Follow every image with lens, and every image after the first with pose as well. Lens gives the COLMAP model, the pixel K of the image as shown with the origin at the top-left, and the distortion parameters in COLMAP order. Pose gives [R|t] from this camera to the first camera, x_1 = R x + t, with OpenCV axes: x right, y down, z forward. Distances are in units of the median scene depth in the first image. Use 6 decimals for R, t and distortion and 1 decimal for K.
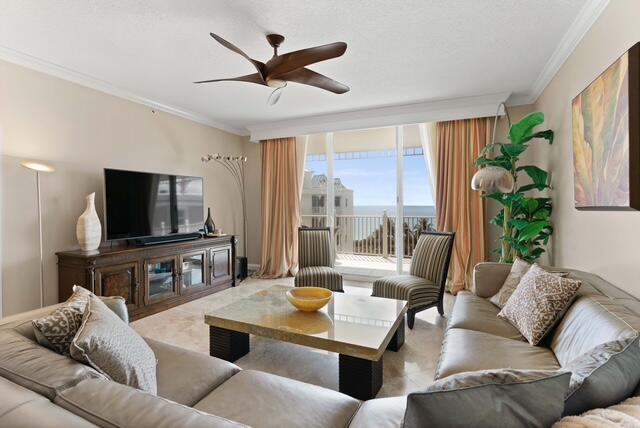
lens RADIAL K [[311.8, 0, 320.5], [0, 311.8, 205.8], [0, 0, 1]] dist [-0.003543, -0.000173]
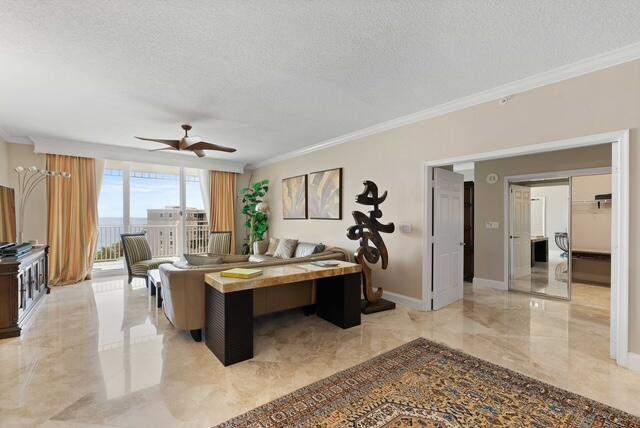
lens RADIAL K [[286.9, 0, 320.0], [0, 286.9, 214.0], [0, 0, 1]] dist [-0.020104, 0.008185]
pose [[0.466675, 0.014644, 0.884308, -0.947110], [-0.002642, 0.999882, -0.015163, 0.002174], [-0.884425, 0.004740, 0.466659, -0.360932]]
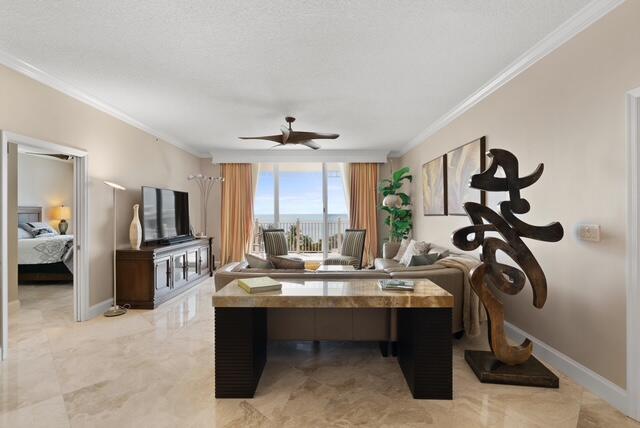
lens RADIAL K [[301.3, 0, 321.6], [0, 301.3, 210.4], [0, 0, 1]] dist [-0.008800, -0.000175]
pose [[0.912604, 0.003223, 0.408832, -0.506297], [0.002427, 0.999909, -0.013301, 0.000712], [-0.408837, 0.013130, 0.912513, -0.459092]]
